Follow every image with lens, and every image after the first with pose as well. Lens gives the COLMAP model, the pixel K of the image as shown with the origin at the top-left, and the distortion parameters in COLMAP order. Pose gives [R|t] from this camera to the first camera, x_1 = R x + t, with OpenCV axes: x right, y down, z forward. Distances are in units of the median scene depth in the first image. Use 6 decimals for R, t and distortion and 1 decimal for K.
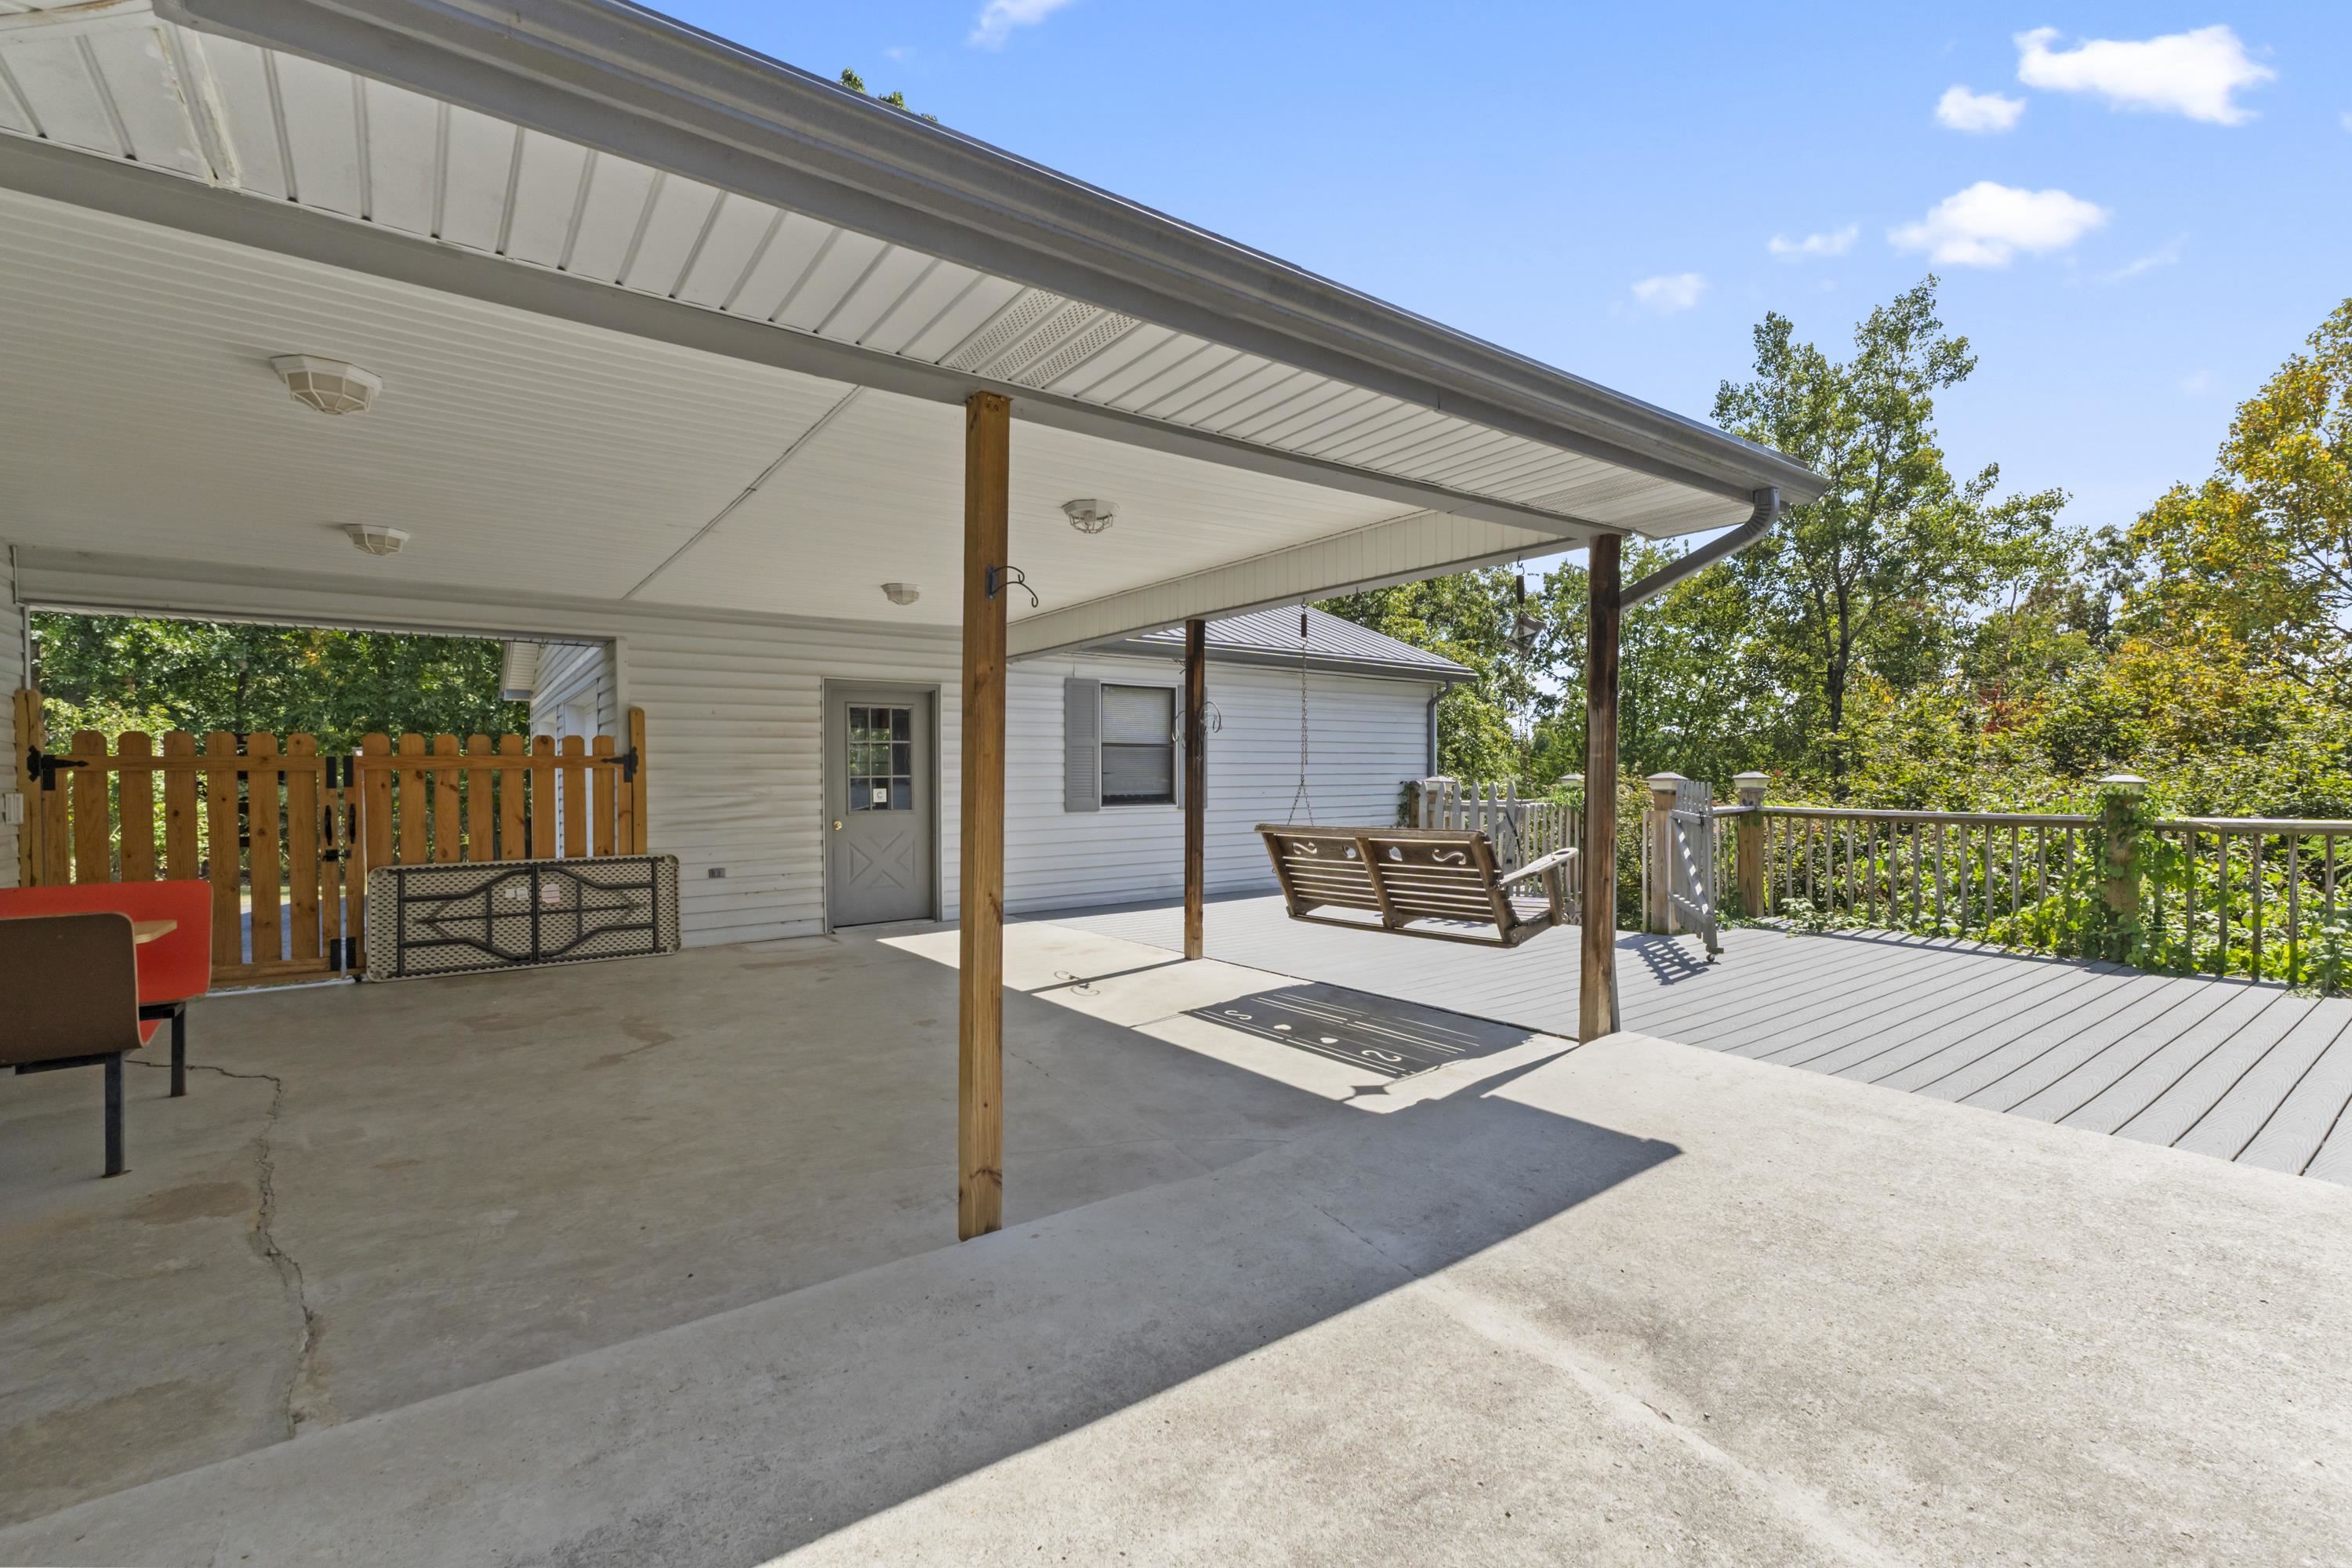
lens RADIAL K [[1013.3, 0, 1176.6], [0, 1013.3, 805.0], [0, 0, 1]] dist [0.001320, 0.000323]
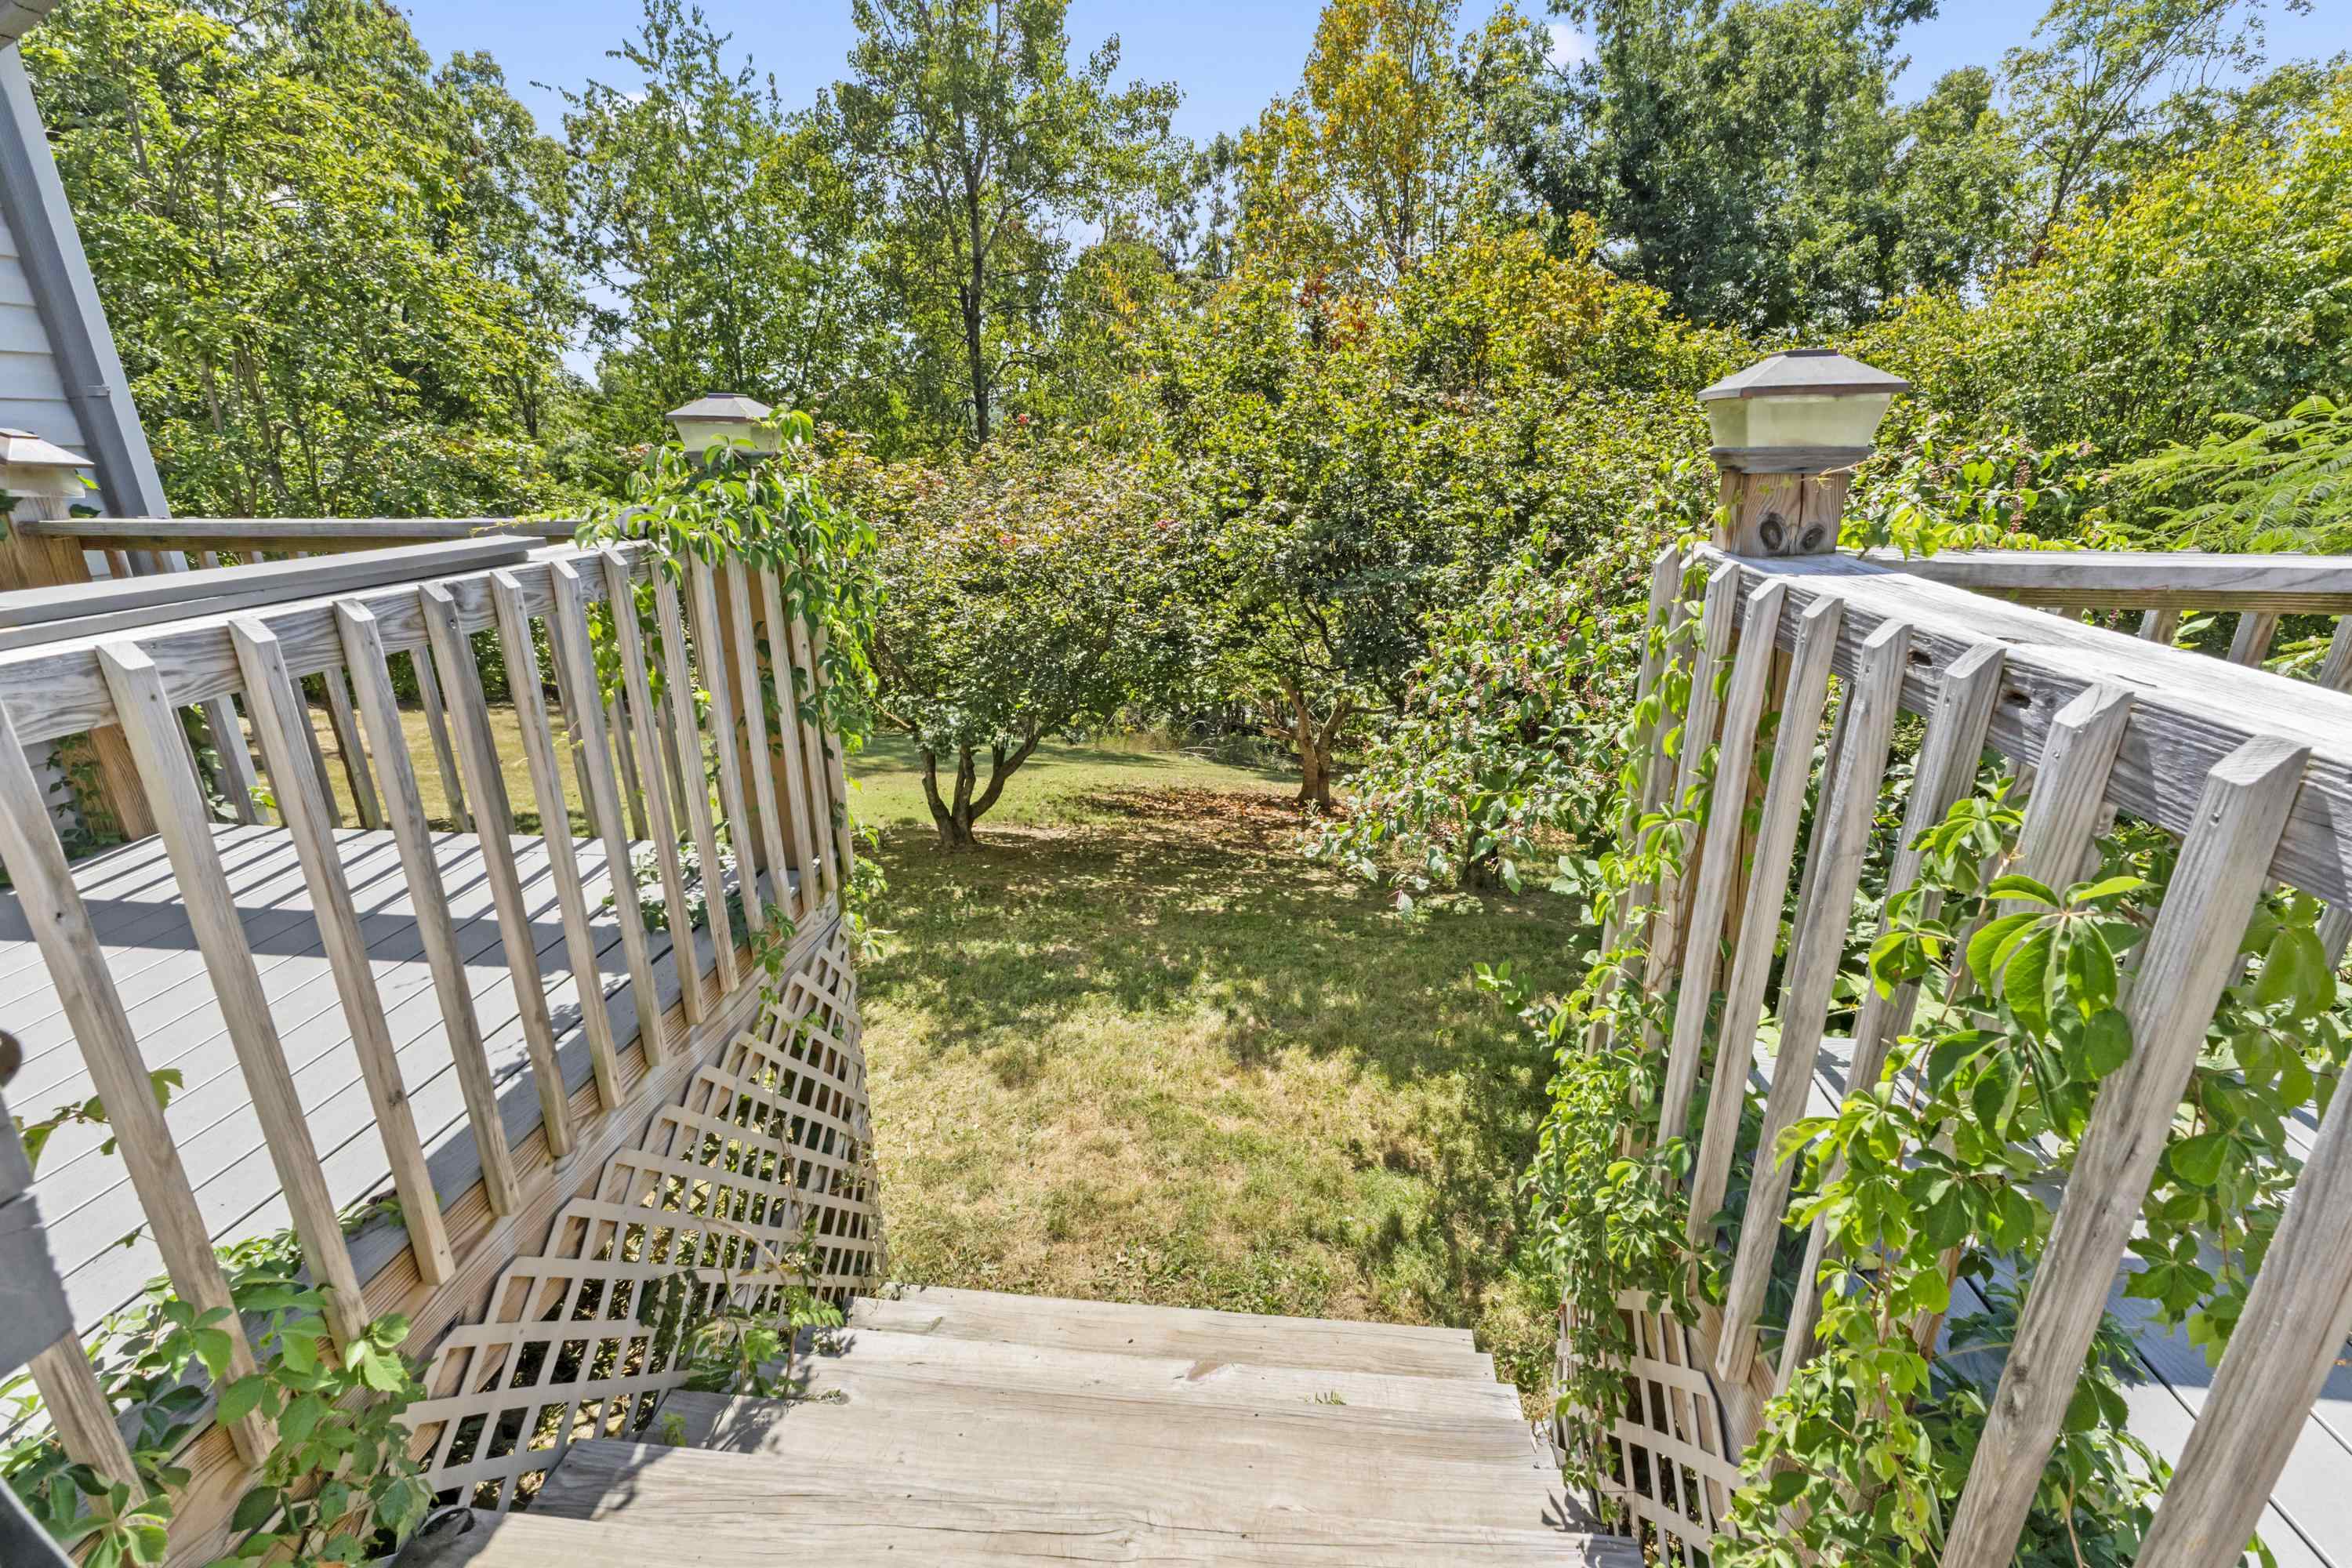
lens RADIAL K [[1013.3, 0, 1176.6], [0, 1013.3, 805.0], [0, 0, 1]] dist [0.001320, 0.000323]
pose [[0.682139, -0.250116, 0.687116, 0.067147], [0.019739, 0.945637, 0.324624, -0.003712], [-0.730956, -0.207875, 0.649993, 0.180933]]
